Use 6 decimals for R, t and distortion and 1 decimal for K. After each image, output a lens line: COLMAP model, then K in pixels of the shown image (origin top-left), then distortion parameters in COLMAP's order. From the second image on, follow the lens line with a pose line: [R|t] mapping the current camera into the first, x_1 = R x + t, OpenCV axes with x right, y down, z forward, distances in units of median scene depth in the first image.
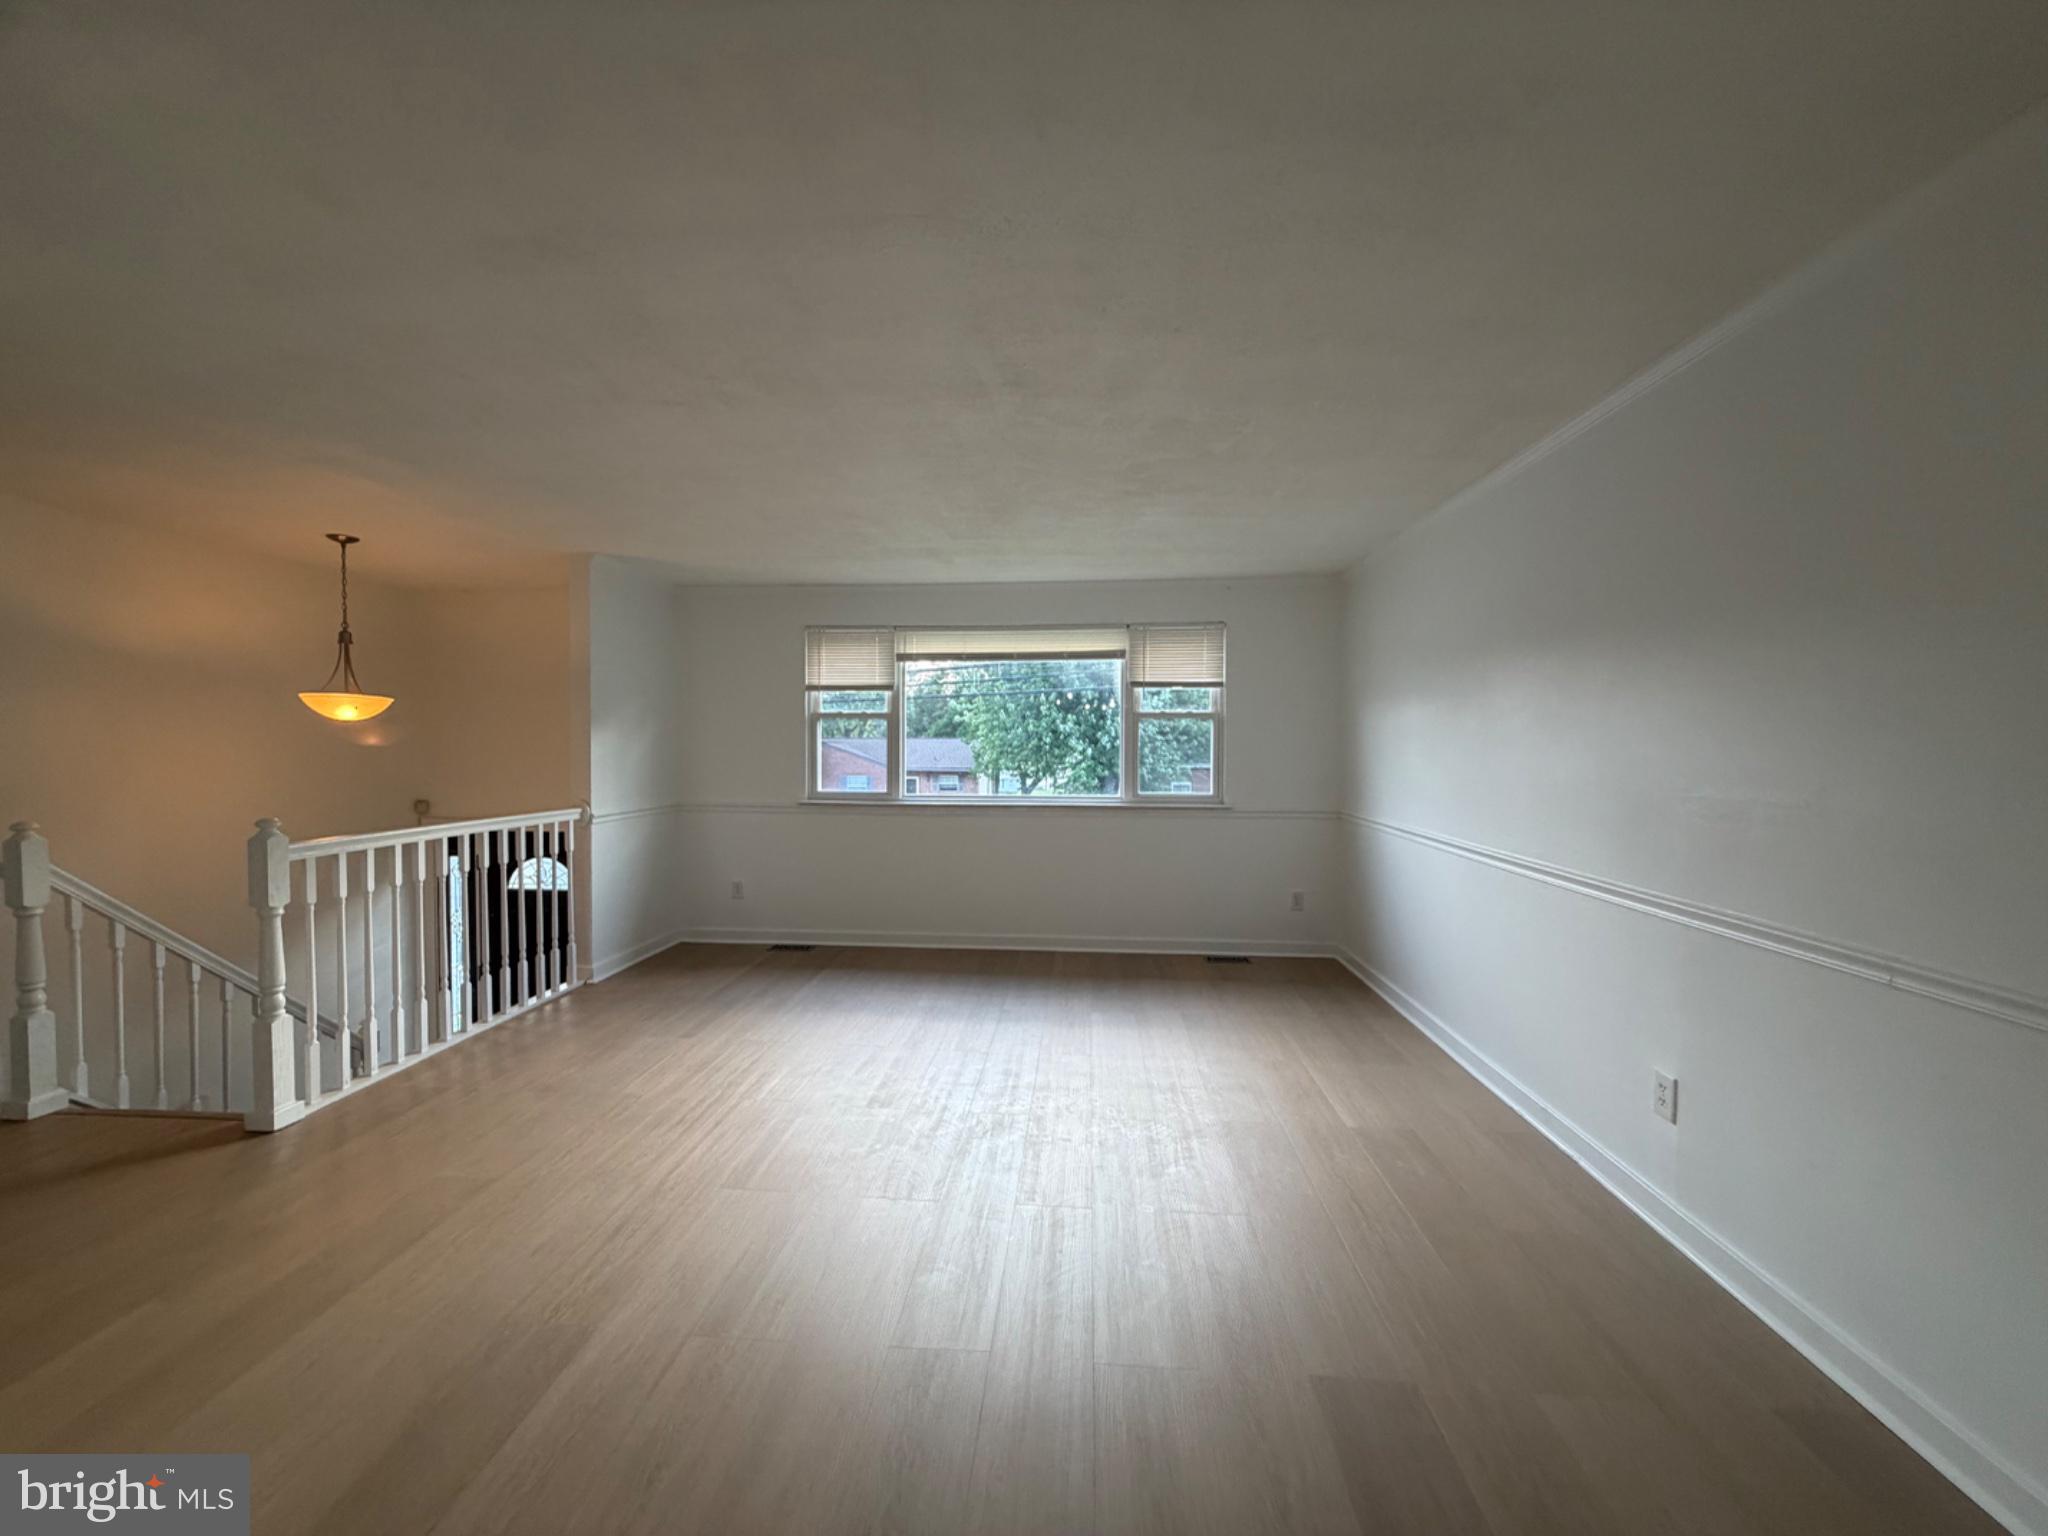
lens RADIAL K [[820.9, 0, 1021.7], [0, 820.9, 763.0], [0, 0, 1]] dist [0.002061, 0.000236]
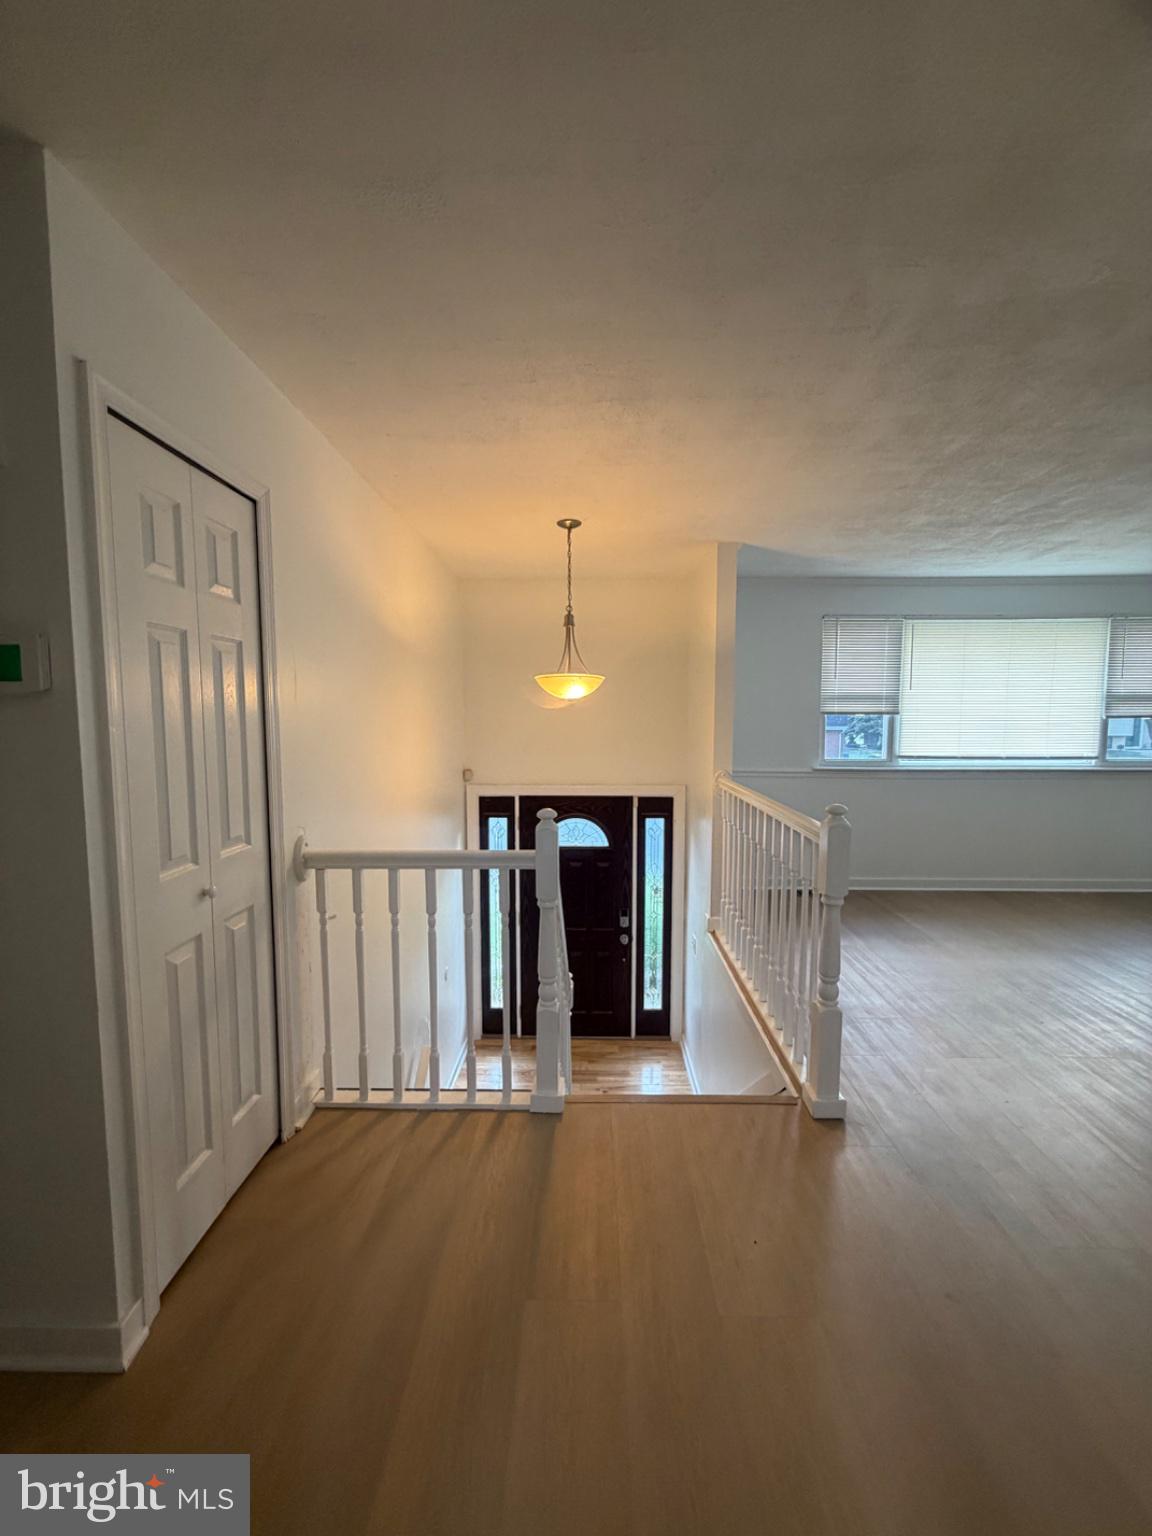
lens RADIAL K [[615.7, 0, 578.6], [0, 615.7, 768.9], [0, 0, 1]] dist [0.002061, 0.000236]
pose [[0.997237, -0.008802, 0.073758, -0.869564], [0.003690, 0.997599, 0.069162, -0.017459], [-0.074190, -0.068698, 0.994875, 0.202873]]
